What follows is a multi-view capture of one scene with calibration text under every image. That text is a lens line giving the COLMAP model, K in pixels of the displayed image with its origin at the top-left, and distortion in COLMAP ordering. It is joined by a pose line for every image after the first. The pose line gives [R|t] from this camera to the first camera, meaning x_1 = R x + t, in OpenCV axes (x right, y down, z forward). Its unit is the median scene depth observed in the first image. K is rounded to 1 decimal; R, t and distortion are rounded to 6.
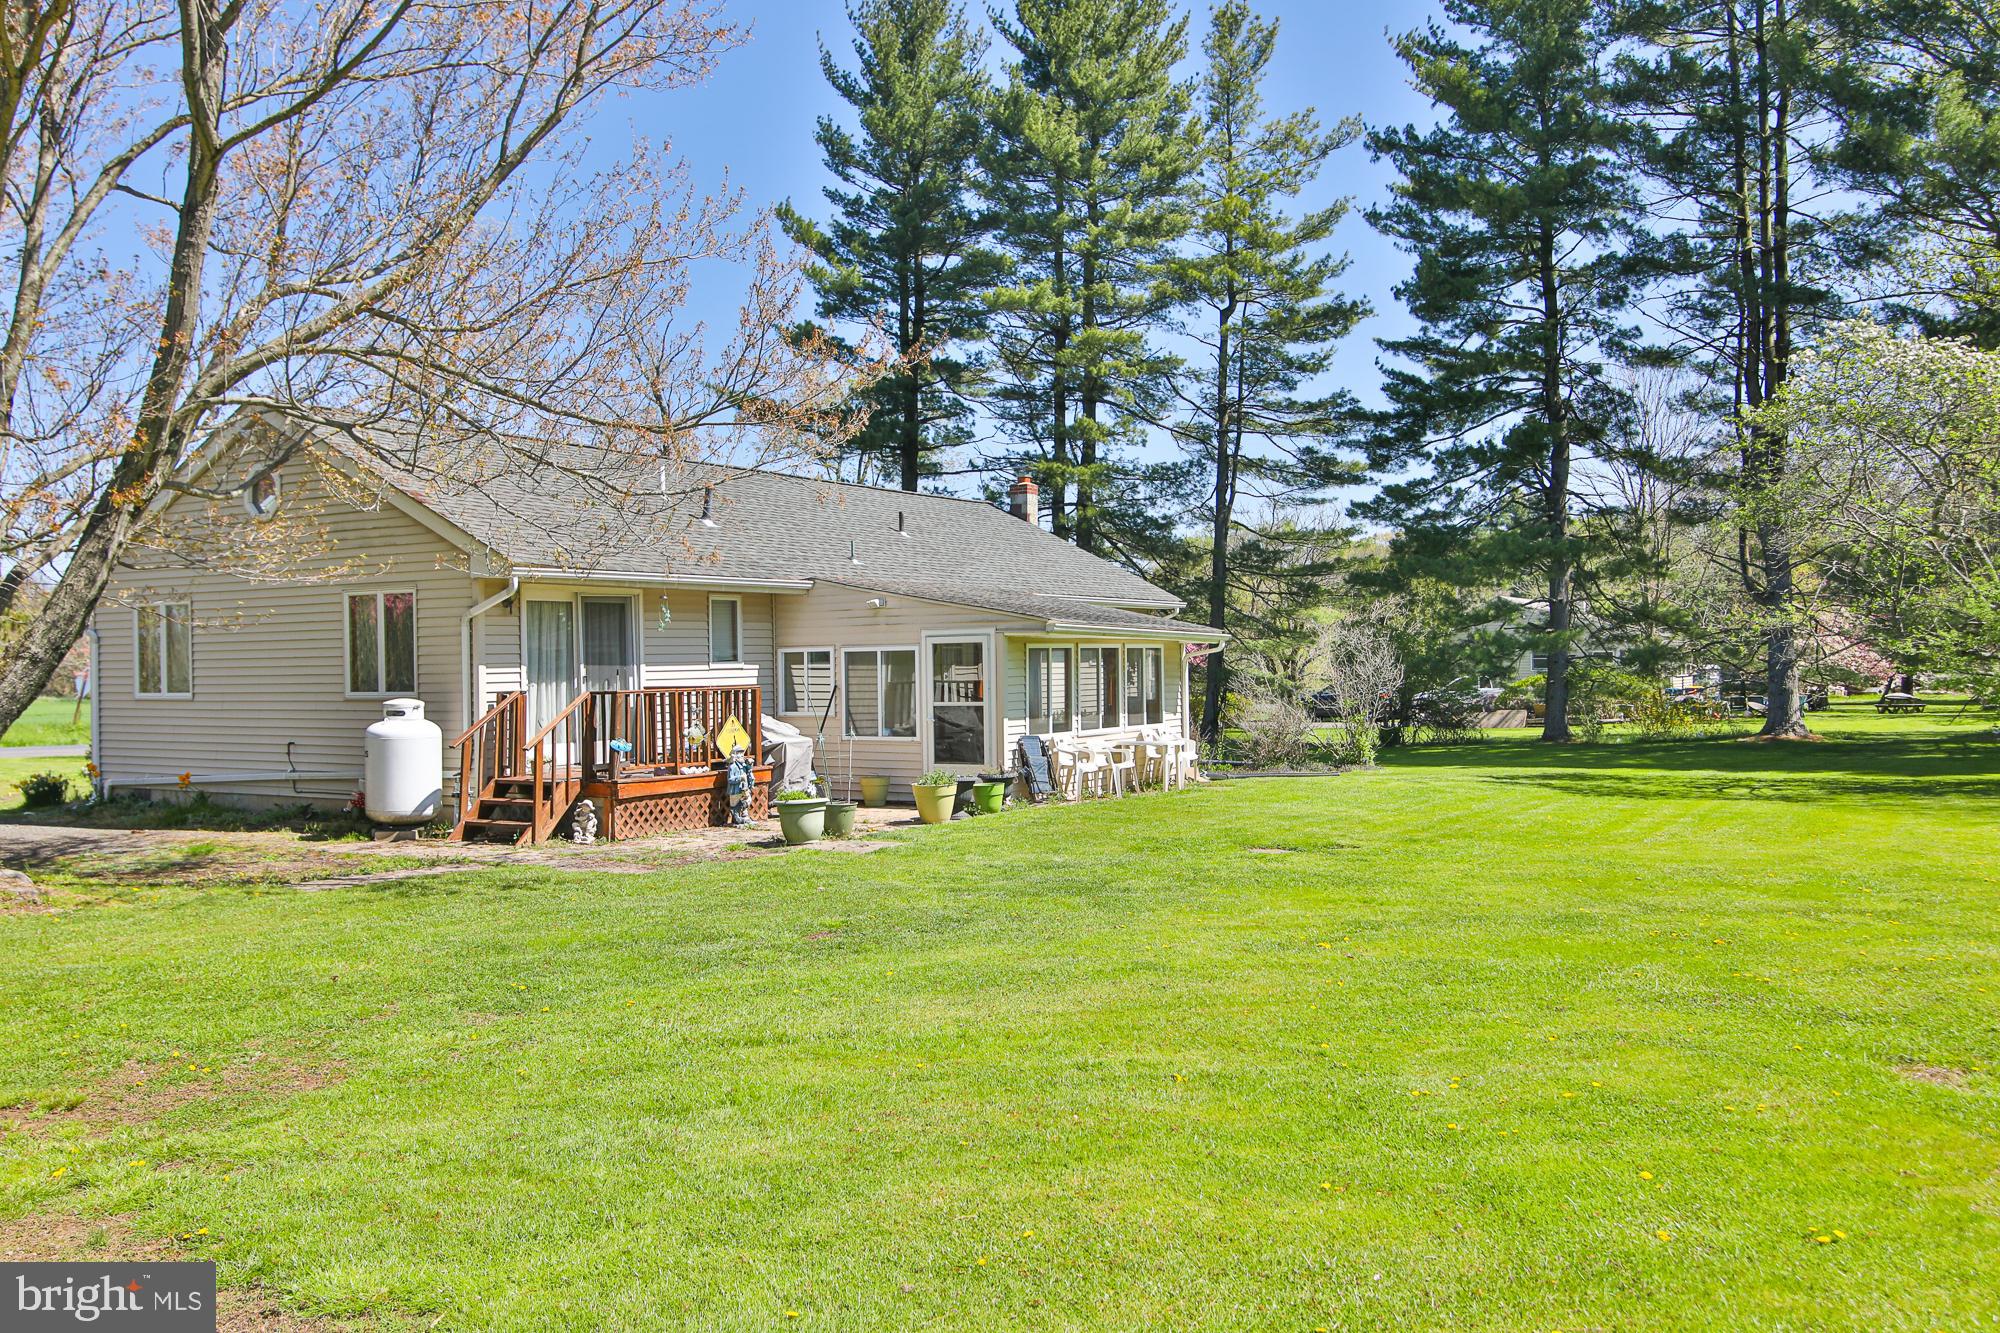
lens RADIAL K [[1648.2, 0, 1000.0], [0, 1648.2, 666.5], [0, 0, 1]] dist [-0.000570, 0.000403]
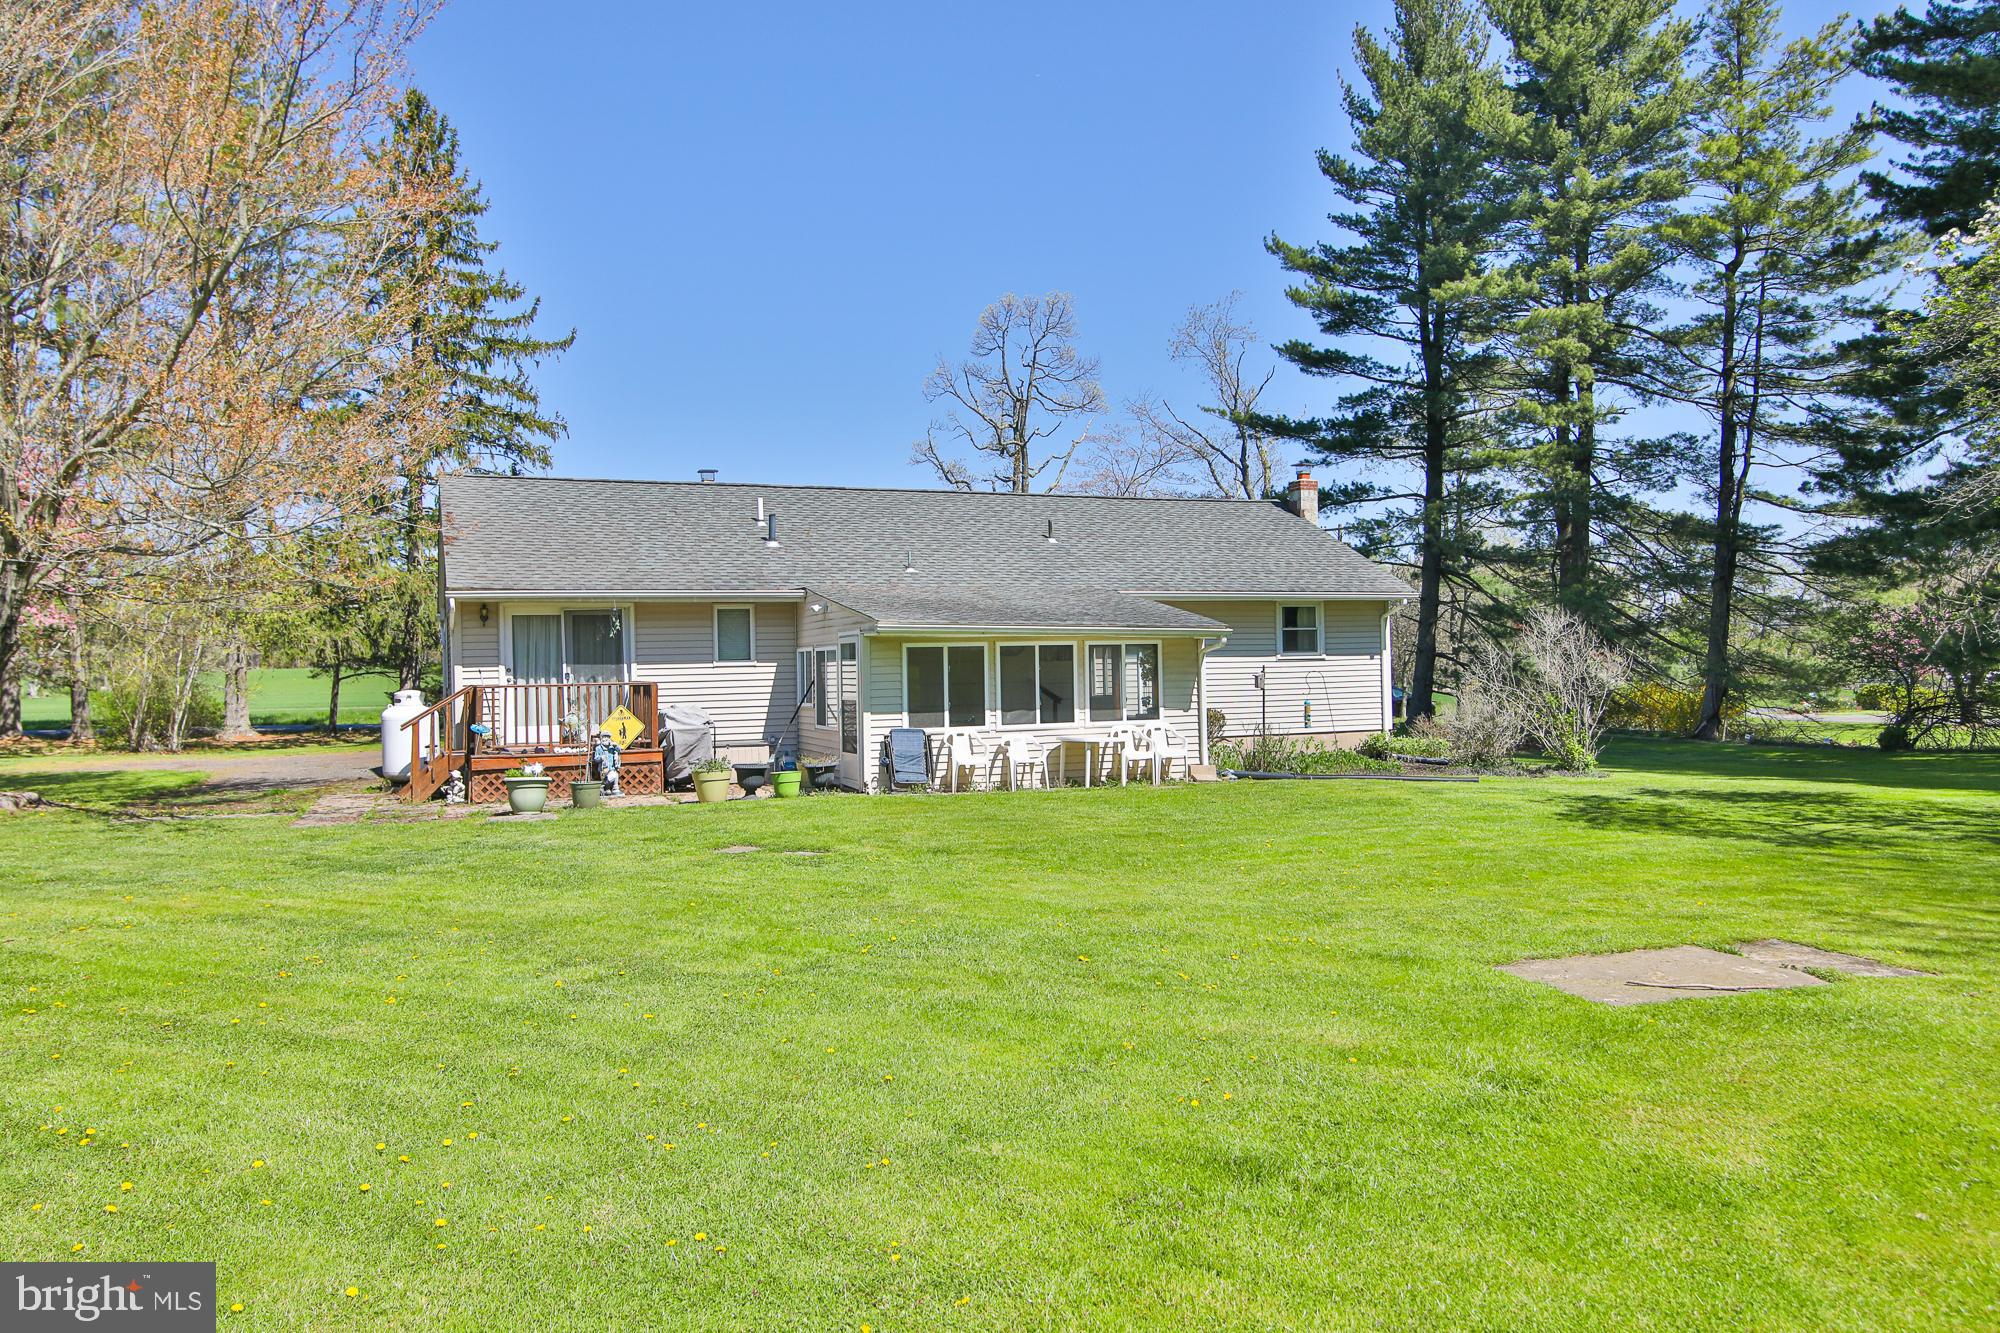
lens RADIAL K [[1369.1, 0, 1000.0], [0, 1369.1, 666.5], [0, 0, 1]] dist [-0.003657, -0.001536]
pose [[0.792819, 0.002677, -0.609452, 0.284925], [0.005211, 0.999924, 0.011171, -0.004044], [0.609436, -0.012032, 0.792744, 0.156460]]
